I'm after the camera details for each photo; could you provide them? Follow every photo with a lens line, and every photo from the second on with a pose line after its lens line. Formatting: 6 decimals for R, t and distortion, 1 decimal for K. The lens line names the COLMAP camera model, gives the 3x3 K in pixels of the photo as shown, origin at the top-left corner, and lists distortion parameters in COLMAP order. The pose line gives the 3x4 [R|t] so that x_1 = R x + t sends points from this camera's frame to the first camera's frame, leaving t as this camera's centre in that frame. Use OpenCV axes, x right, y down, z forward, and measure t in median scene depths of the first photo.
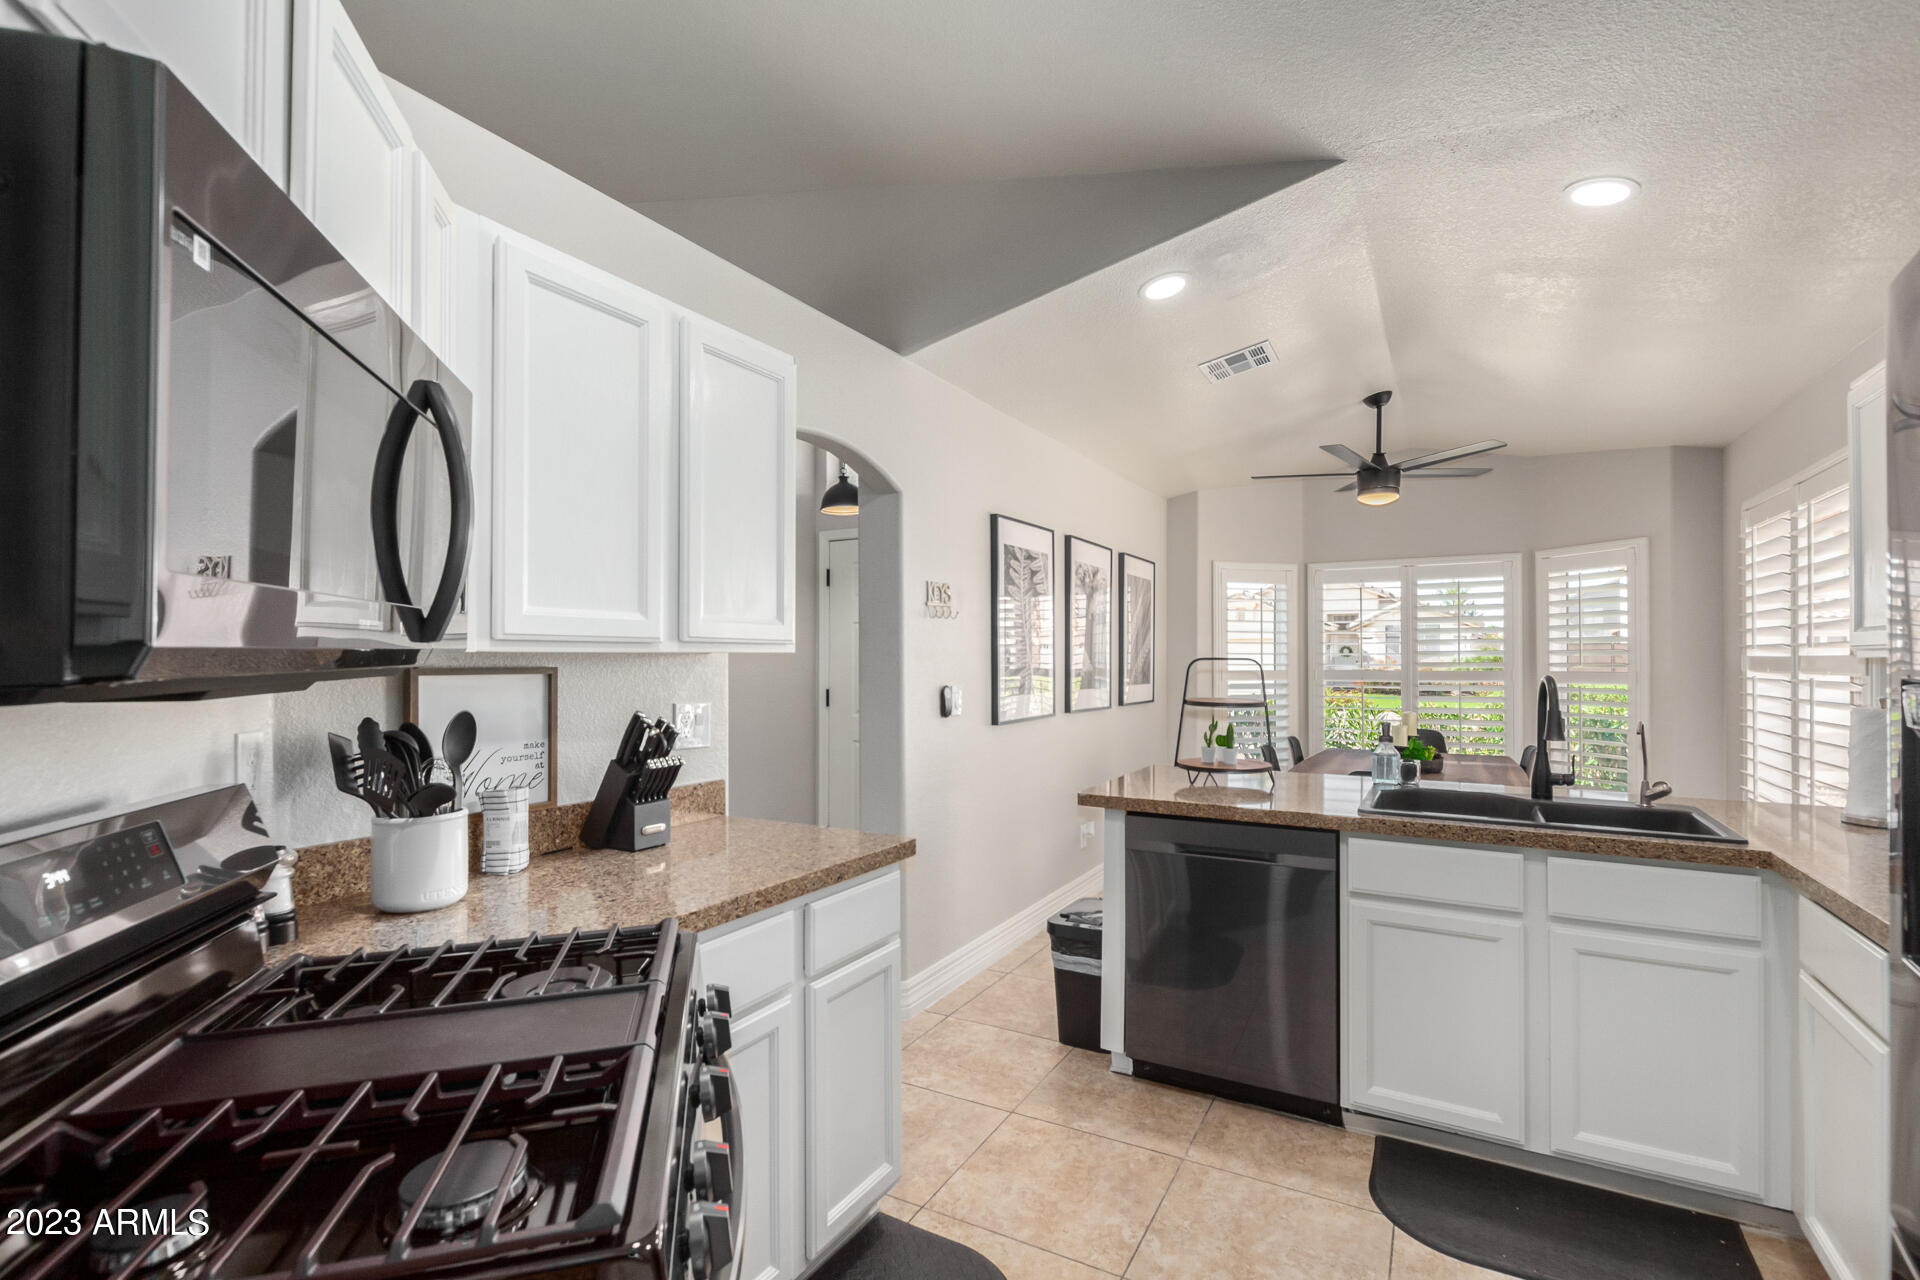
lens RADIAL K [[883.2, 0, 962.5], [0, 883.2, 640.1], [0, 0, 1]] dist [0.000994, -0.001274]
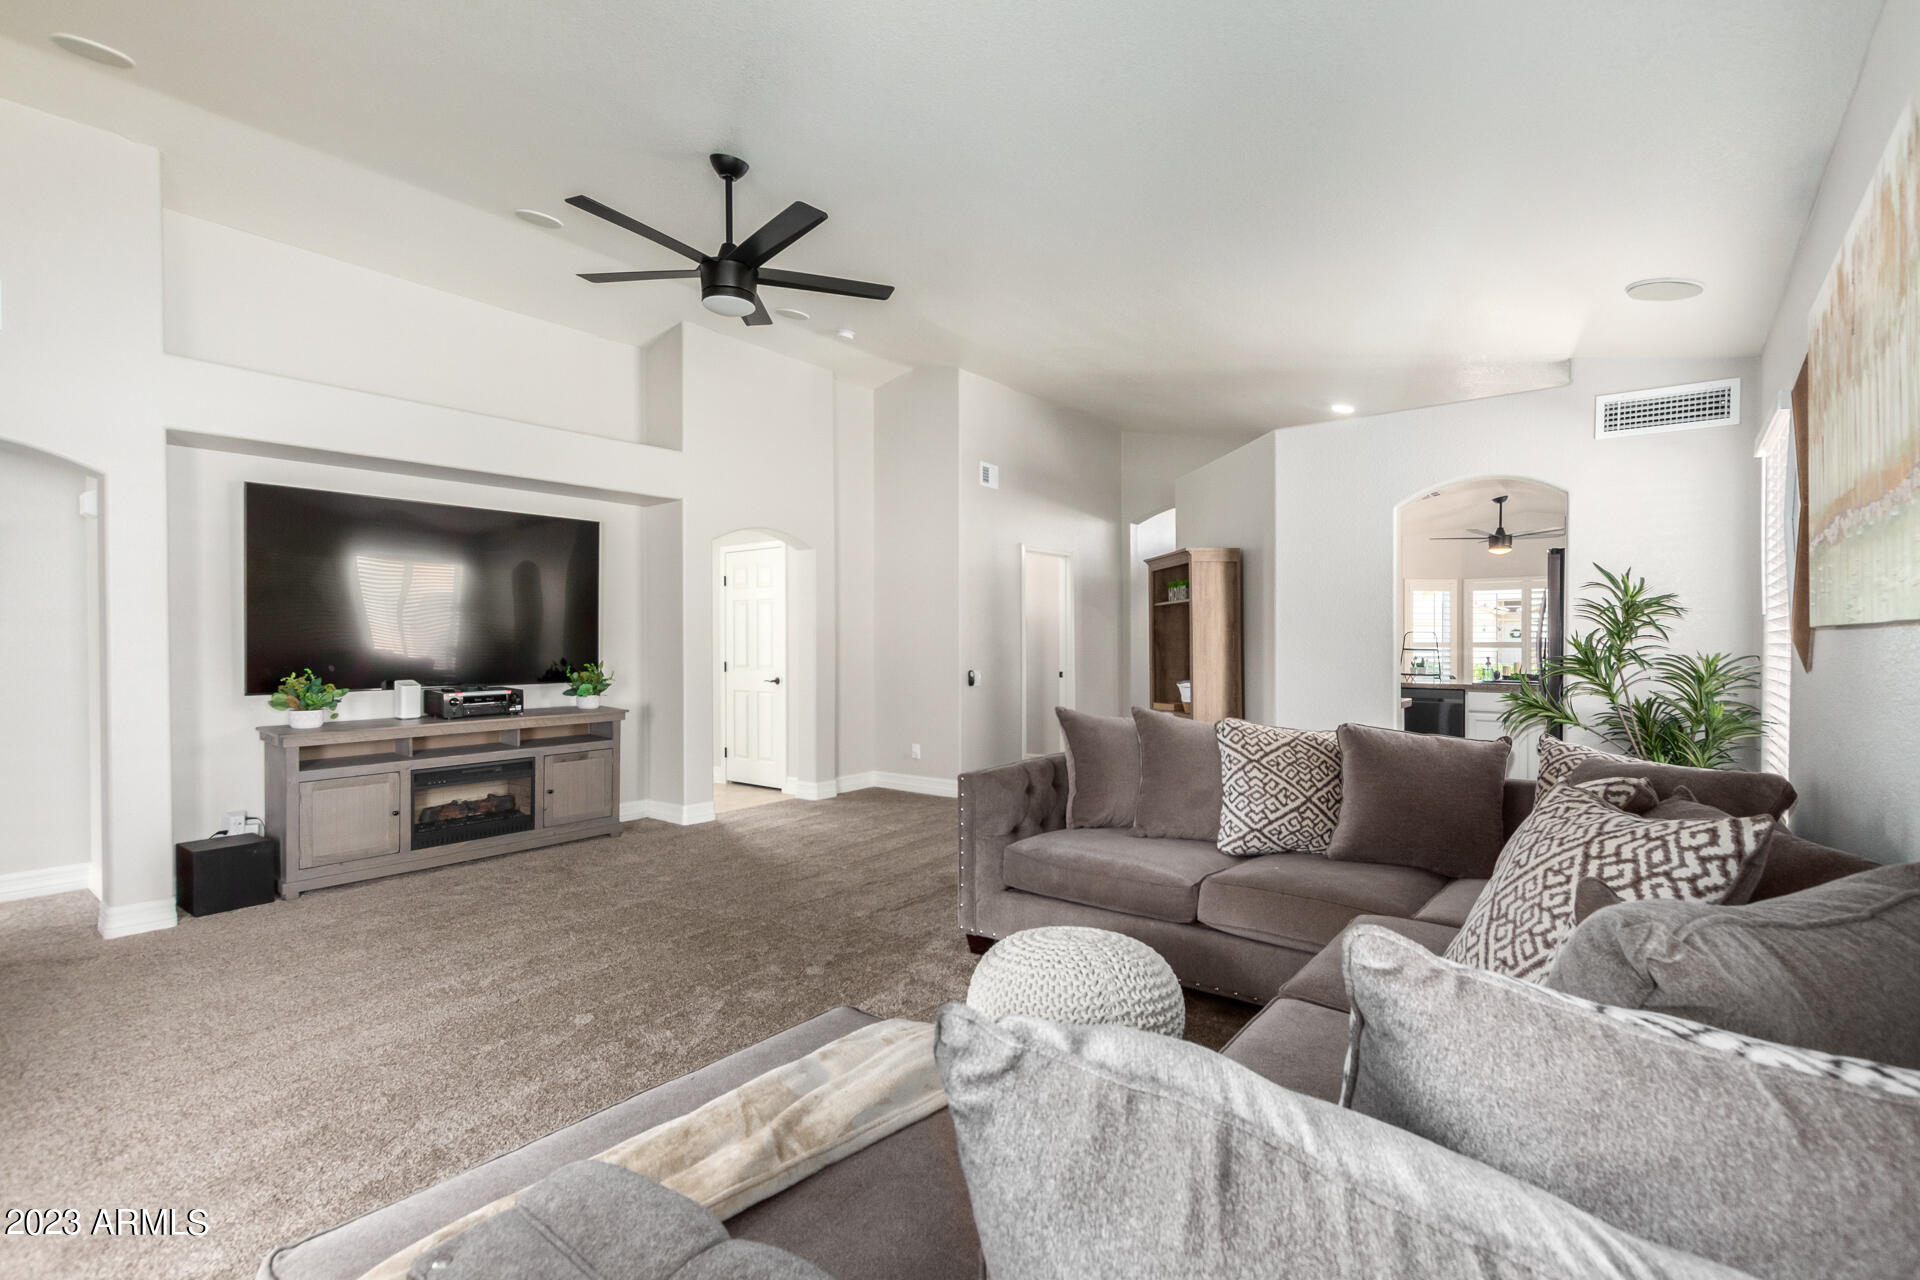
lens RADIAL K [[883.2, 0, 967.2], [0, 883.2, 639.2], [0, 0, 1]] dist [0.000994, -0.001274]
pose [[0.988021, 0.000232, -0.154317, -0.382967], [0.002085, 0.999888, 0.014850, 0.001674], [0.154303, -0.014994, 0.987910, -1.091703]]
